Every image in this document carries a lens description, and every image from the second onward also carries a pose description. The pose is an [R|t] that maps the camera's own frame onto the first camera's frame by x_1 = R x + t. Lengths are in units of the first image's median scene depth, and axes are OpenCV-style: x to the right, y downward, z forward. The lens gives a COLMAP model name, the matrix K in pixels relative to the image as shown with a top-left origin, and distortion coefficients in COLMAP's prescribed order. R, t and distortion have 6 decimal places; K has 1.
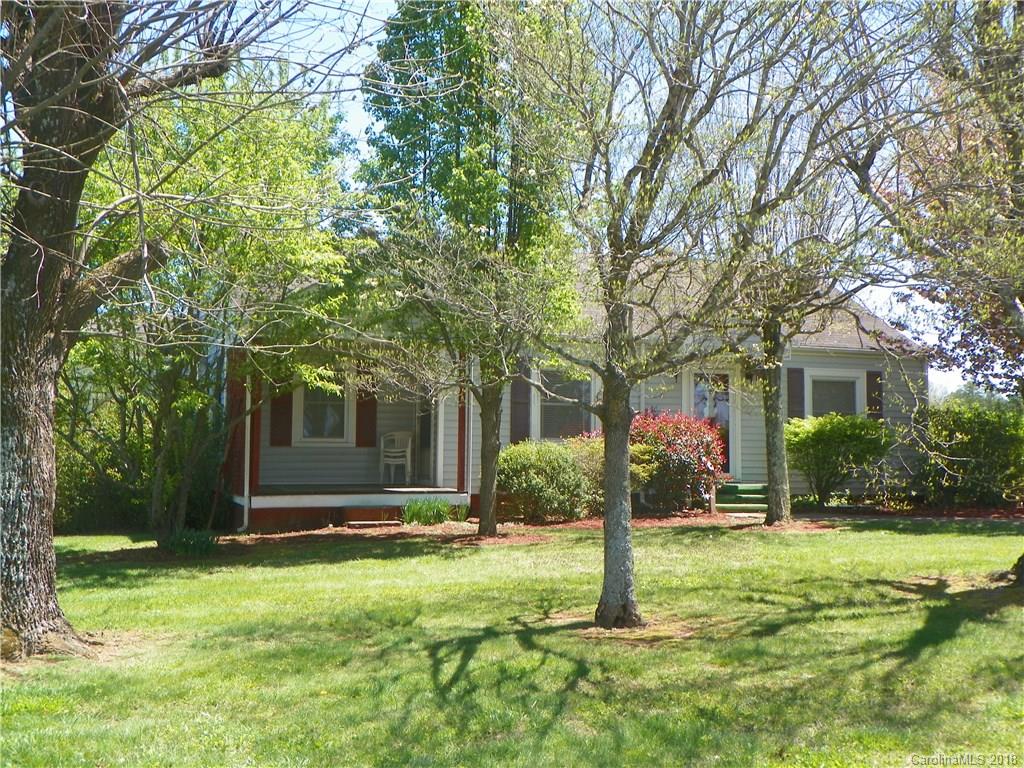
lens RADIAL K [[1310.1, 0, 512.0], [0, 1310.1, 384.0], [0, 0, 1]] dist [0.110694, 0.001295]
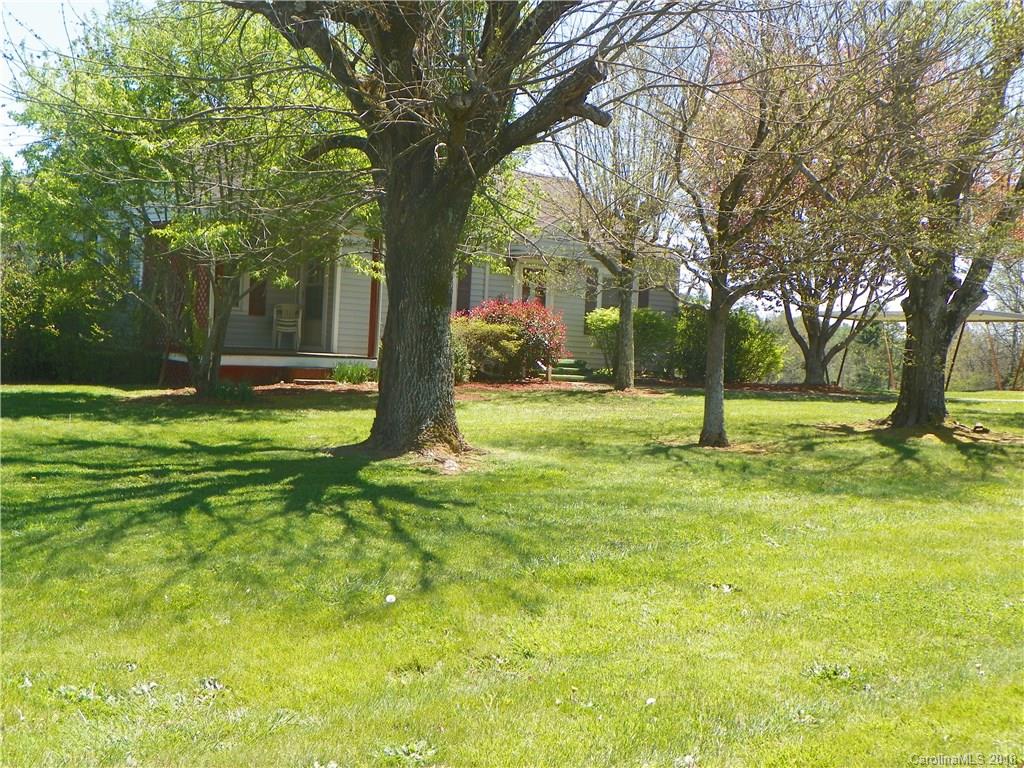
lens RADIAL K [[1310.1, 0, 512.0], [0, 1310.1, 384.0], [0, 0, 1]] dist [0.110694, 0.001295]
pose [[0.951647, 0.029687, 0.305756, -0.303793], [-0.058774, 0.994528, 0.086368, -0.006236], [-0.301519, -0.100163, 0.948184, -0.201831]]
